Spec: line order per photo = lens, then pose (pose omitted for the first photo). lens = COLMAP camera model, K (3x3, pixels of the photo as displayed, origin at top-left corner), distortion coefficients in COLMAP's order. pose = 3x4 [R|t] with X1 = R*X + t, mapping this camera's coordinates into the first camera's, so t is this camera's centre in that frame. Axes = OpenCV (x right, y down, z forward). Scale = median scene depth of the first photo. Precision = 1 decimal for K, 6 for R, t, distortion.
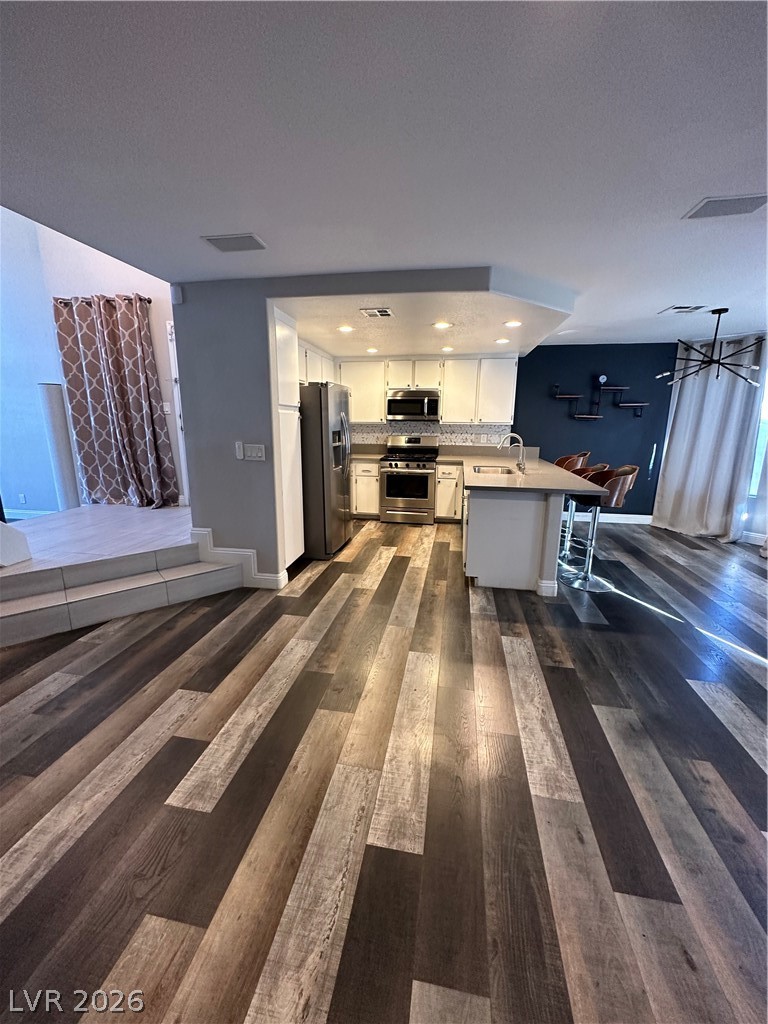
lens RADIAL K [[406.8, 0, 384.0], [0, 406.8, 512.0], [0, 0, 1]] dist [-0.002220, 0.000410]
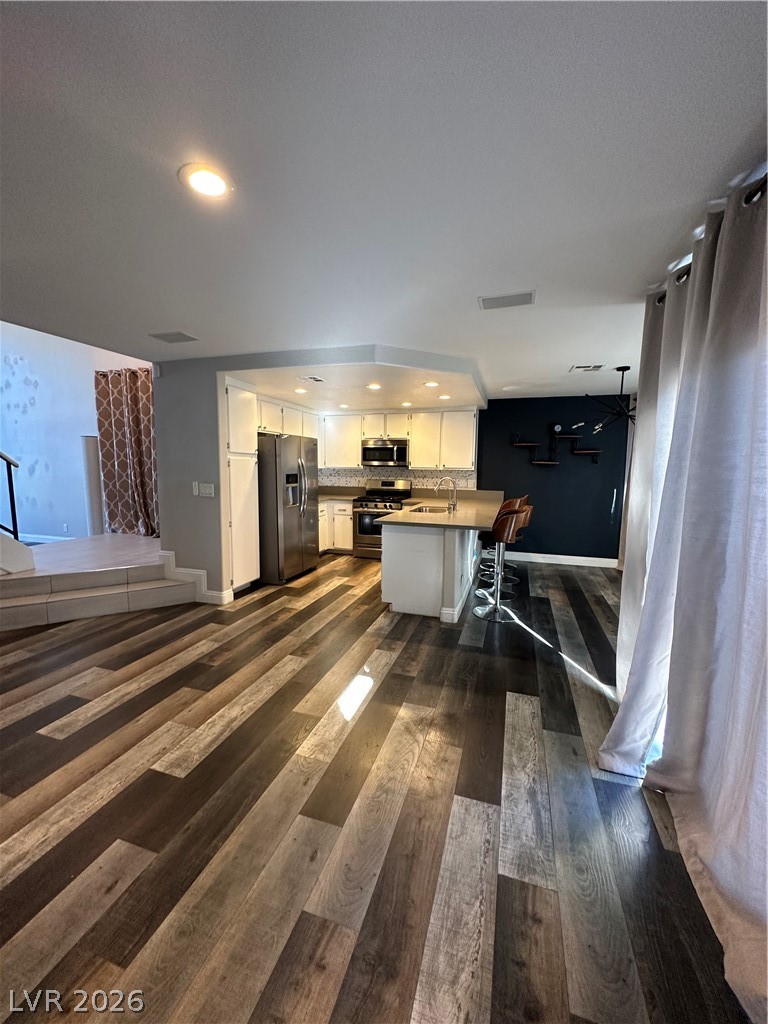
lens RADIAL K [[406.8, 0, 384.0], [0, 406.8, 512.0], [0, 0, 1]] dist [-0.002220, 0.000410]
pose [[0.991045, 0.018379, -0.132257, 0.351488], [-0.033010, 0.993461, -0.109295, 0.034586], [0.129383, 0.112682, 0.985171, -0.130973]]
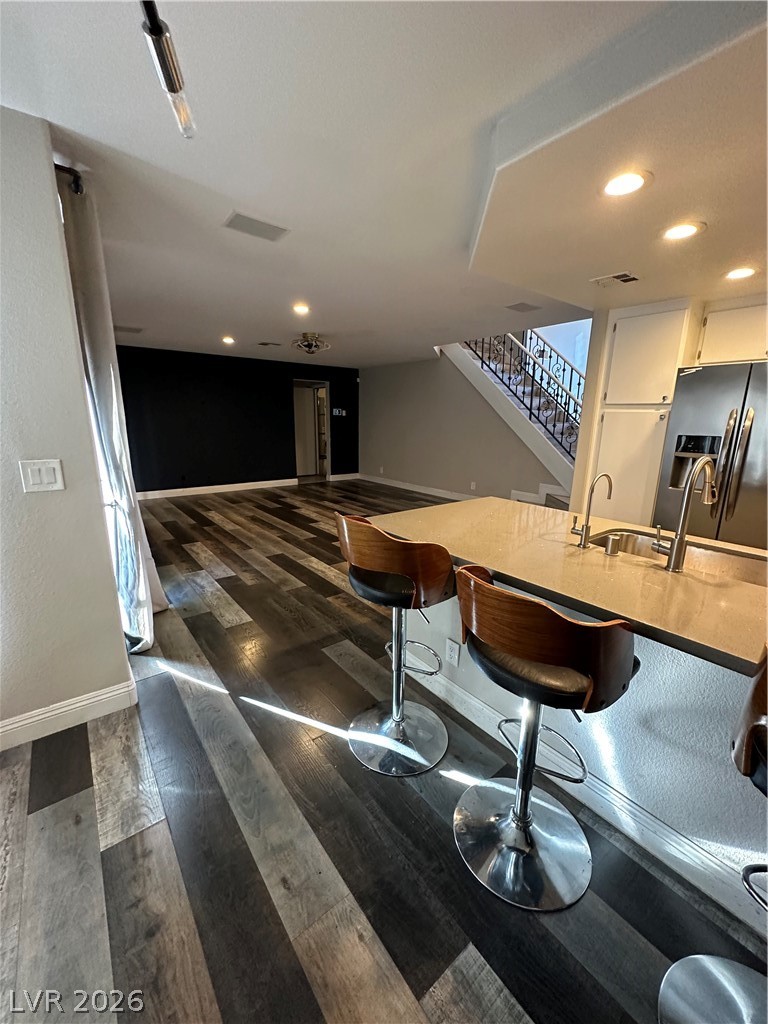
lens RADIAL K [[406.8, 0, 384.0], [0, 406.8, 512.0], [0, 0, 1]] dist [-0.002220, 0.000410]
pose [[-0.659981, 0.158761, -0.734316, 0.863318], [-0.181654, 0.914693, 0.361023, -0.267421], [0.728991, 0.371660, -0.574840, 1.215745]]
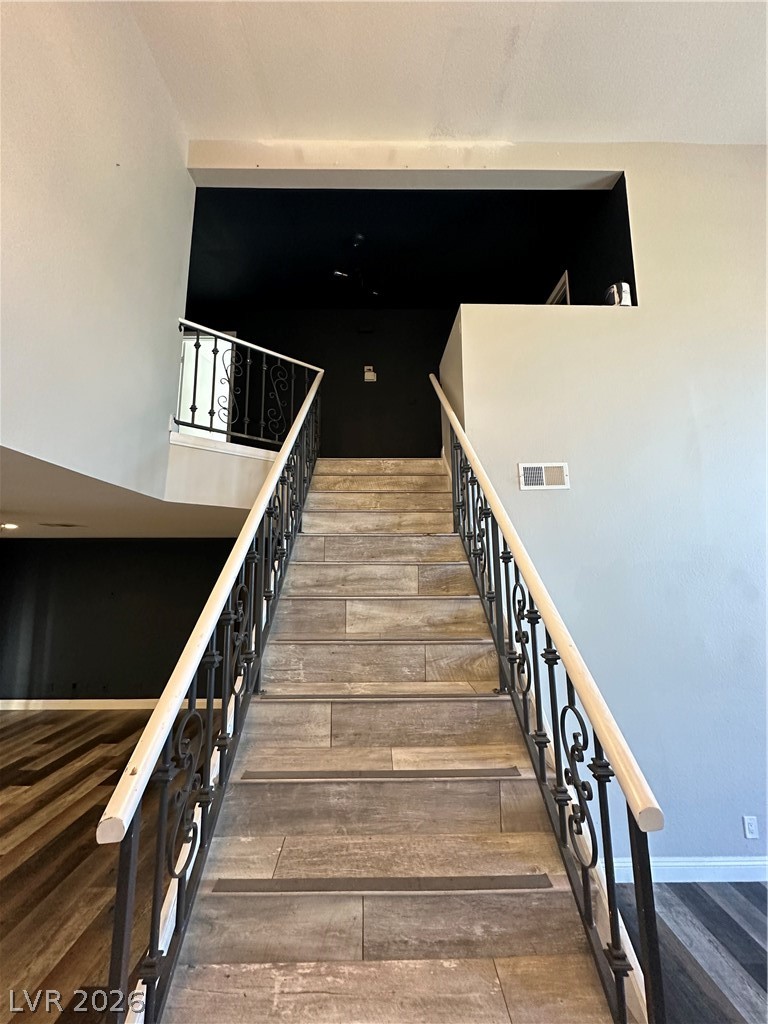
lens RADIAL K [[406.8, 0, 384.0], [0, 406.8, 512.0], [0, 0, 1]] dist [-0.002220, 0.000410]
pose [[-0.981501, -0.030450, -0.189019, -0.884566], [-0.043933, 0.996748, 0.067556, -0.377280], [0.186348, 0.074610, -0.979647, 1.048303]]
